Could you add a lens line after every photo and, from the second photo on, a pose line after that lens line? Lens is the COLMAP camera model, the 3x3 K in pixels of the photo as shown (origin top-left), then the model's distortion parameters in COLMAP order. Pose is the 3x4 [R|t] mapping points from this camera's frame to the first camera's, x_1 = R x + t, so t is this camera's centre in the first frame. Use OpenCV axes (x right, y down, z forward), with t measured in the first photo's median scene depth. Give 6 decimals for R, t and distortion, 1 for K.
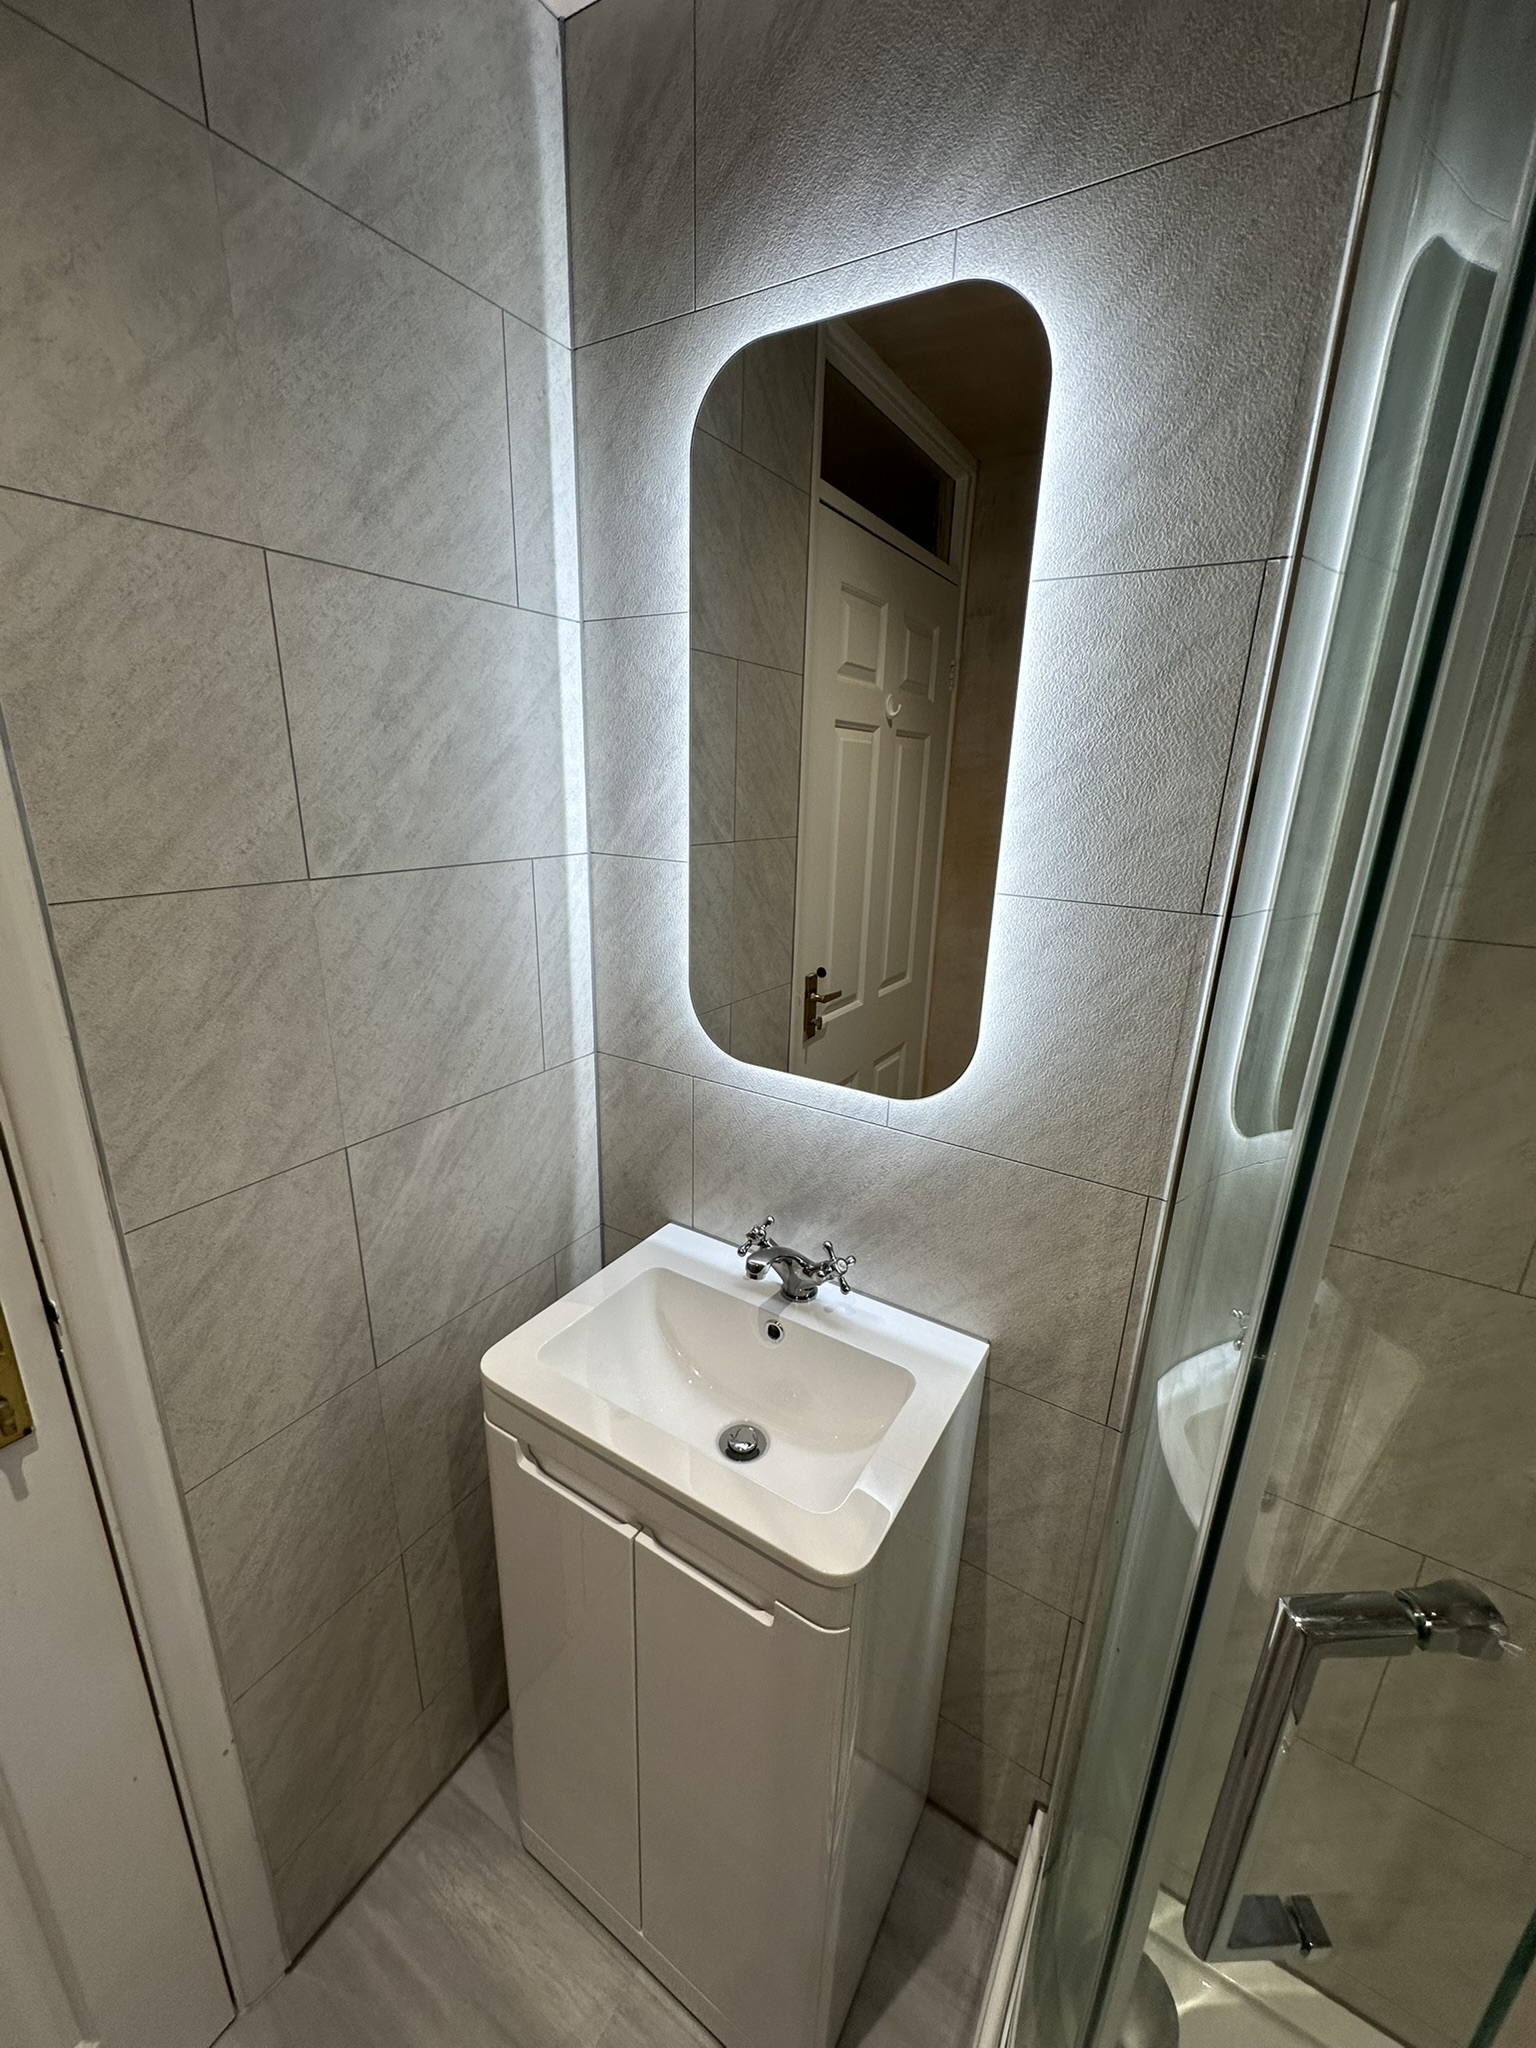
lens RADIAL K [[812.2, 0, 767.5], [0, 812.2, 1019.9], [0, 0, 1]] dist [-0.003304, 0.000760]
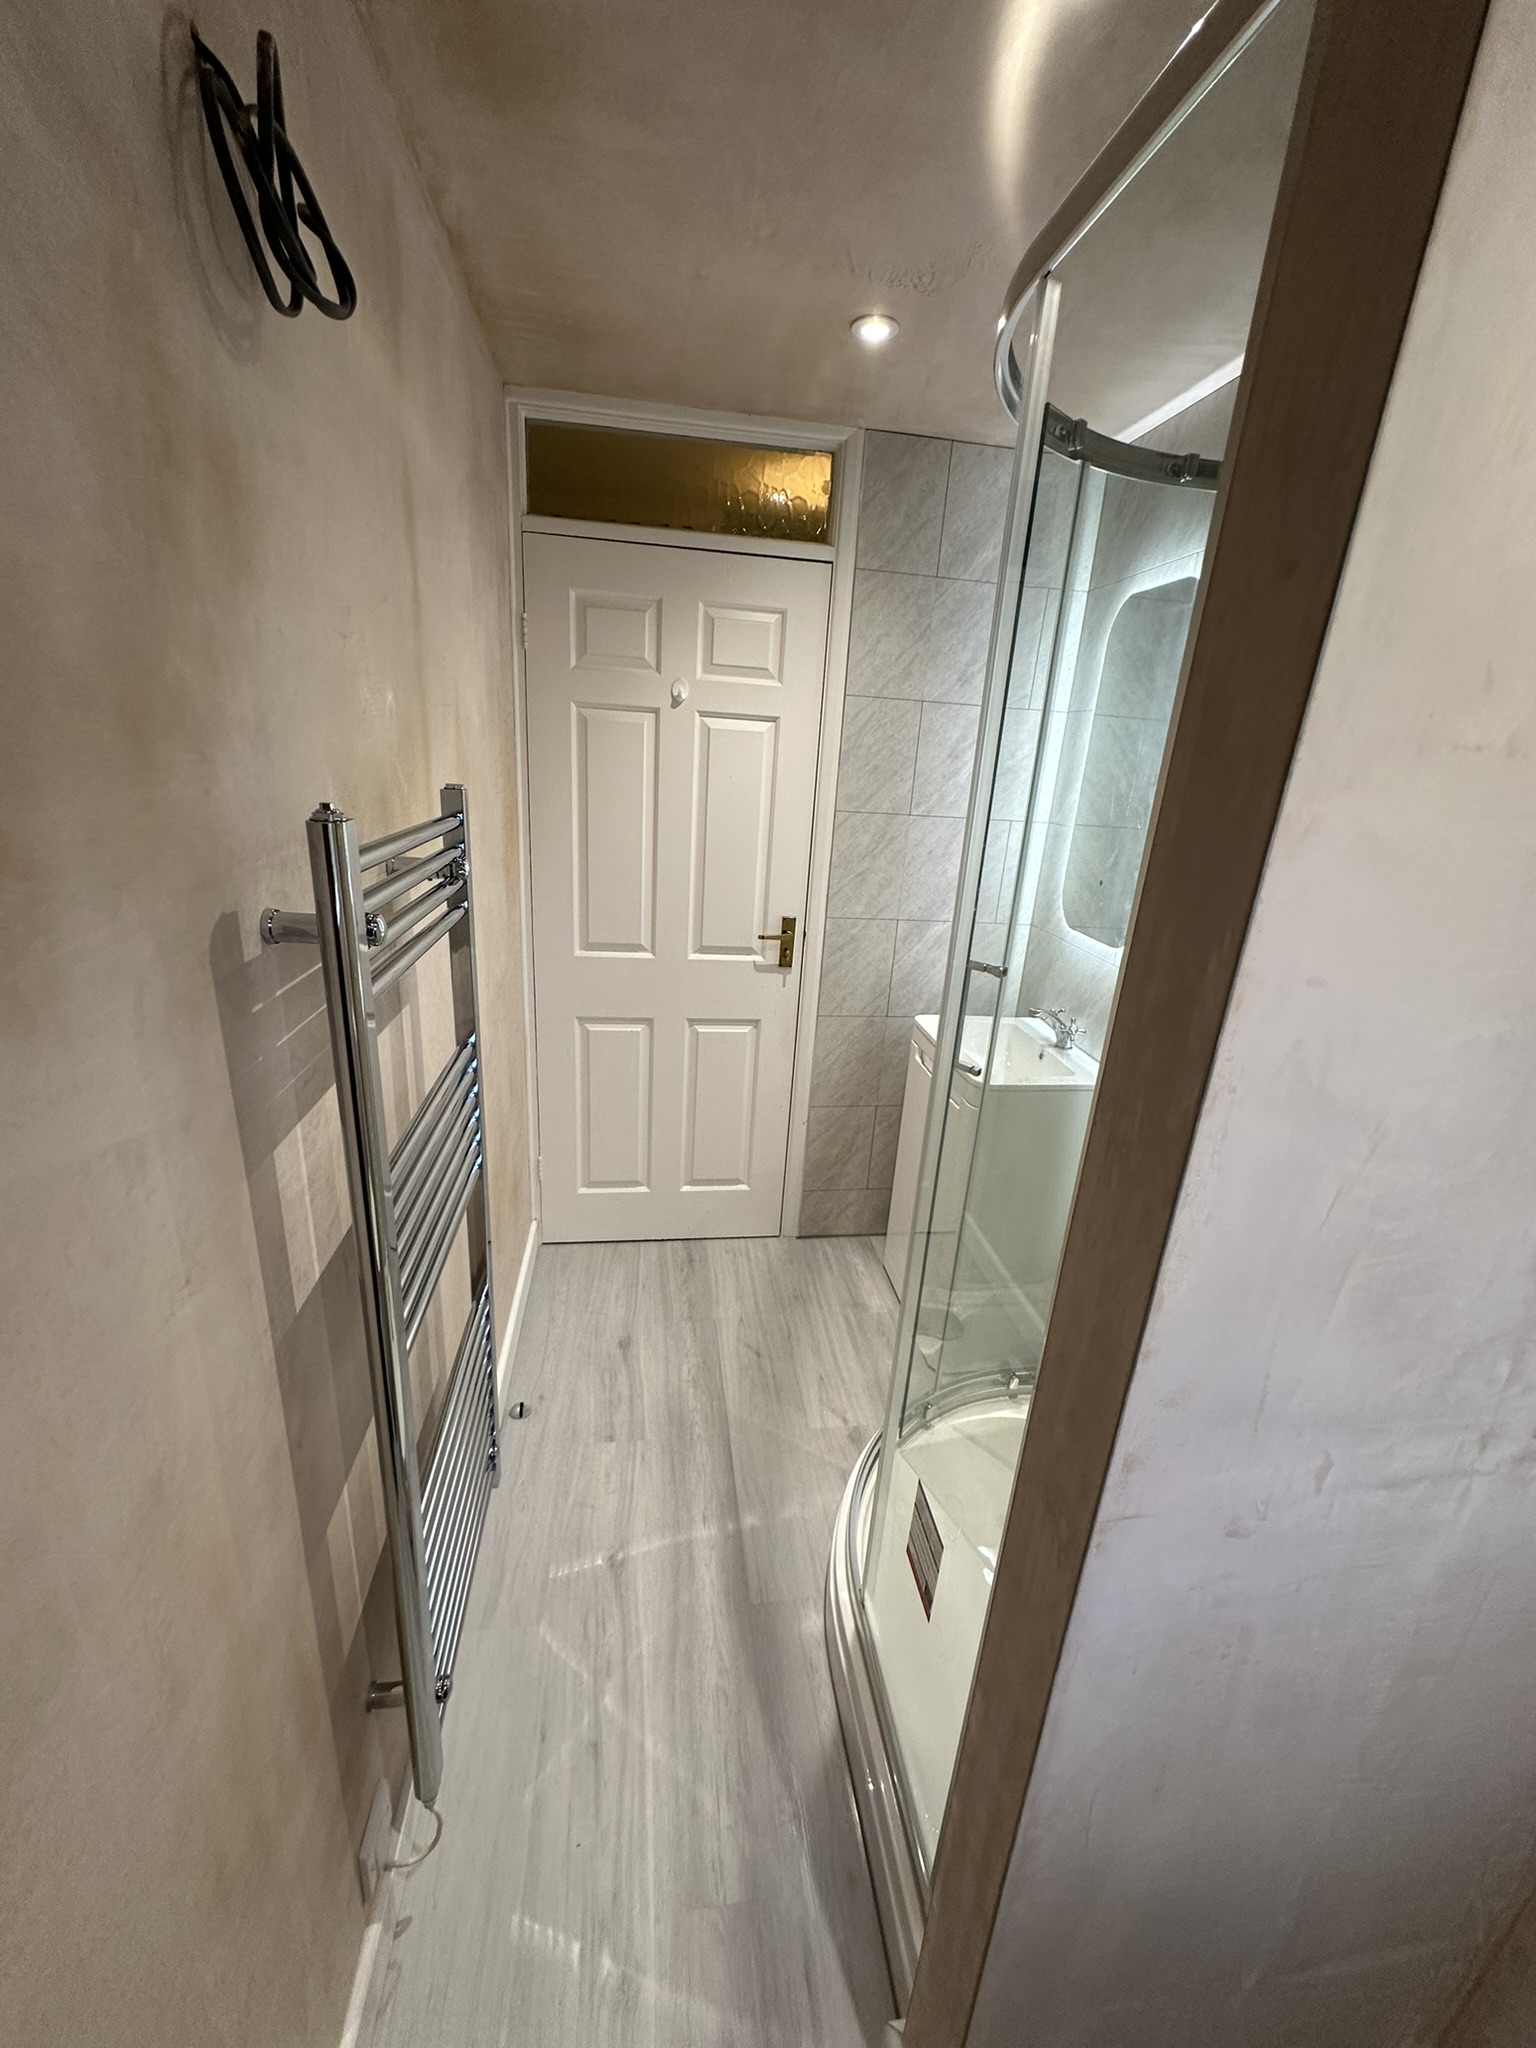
lens RADIAL K [[812.2, 0, 772.5], [0, 812.2, 1024.1], [0, 0, 1]] dist [-0.003304, 0.000760]
pose [[0.645691, 0.257119, -0.719008, 1.278317], [-0.266329, 0.958307, 0.103521, 0.342016], [0.715648, 0.124650, 0.687249, -1.125707]]
